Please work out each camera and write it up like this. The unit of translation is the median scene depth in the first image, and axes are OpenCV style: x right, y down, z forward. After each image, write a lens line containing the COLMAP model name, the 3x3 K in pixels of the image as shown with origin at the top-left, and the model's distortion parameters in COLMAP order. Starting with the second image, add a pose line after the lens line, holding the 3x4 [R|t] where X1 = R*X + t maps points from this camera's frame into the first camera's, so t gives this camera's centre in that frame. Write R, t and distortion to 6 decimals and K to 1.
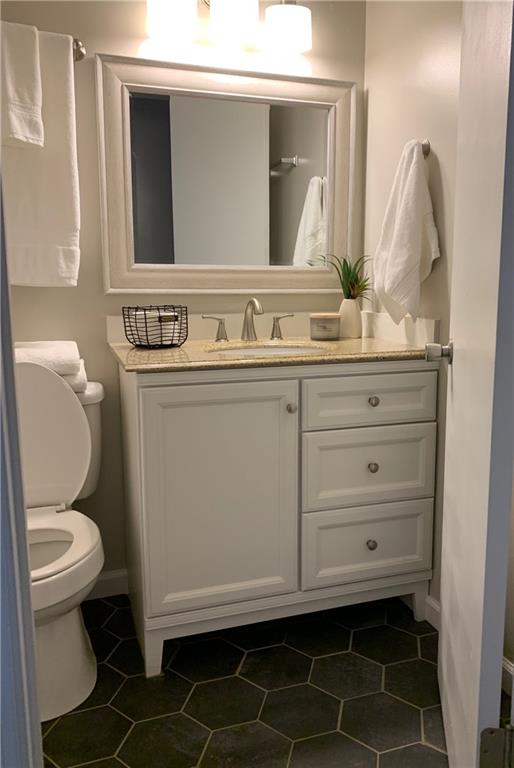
lens RADIAL K [[712.7, 0, 257.8], [0, 712.7, 398.2], [0, 0, 1]] dist [0.004967, -0.067160]
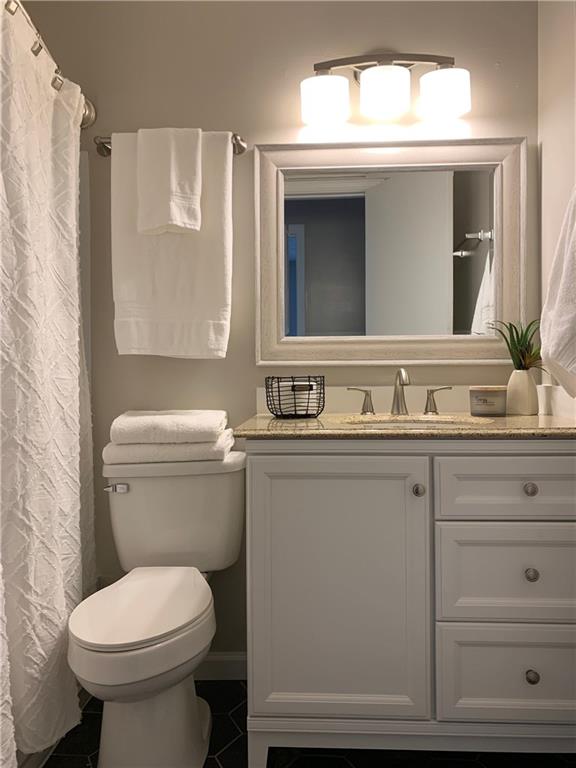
lens RADIAL K [[589.1, 0, 288.0], [0, 589.1, 384.0], [0, 0, 1]] dist [0.034502, -0.102893]
pose [[0.912222, -0.002802, -0.409687, 0.182497], [-0.066696, 0.985621, -0.155249, 0.008824], [0.404231, 0.168946, 0.898918, 0.267947]]
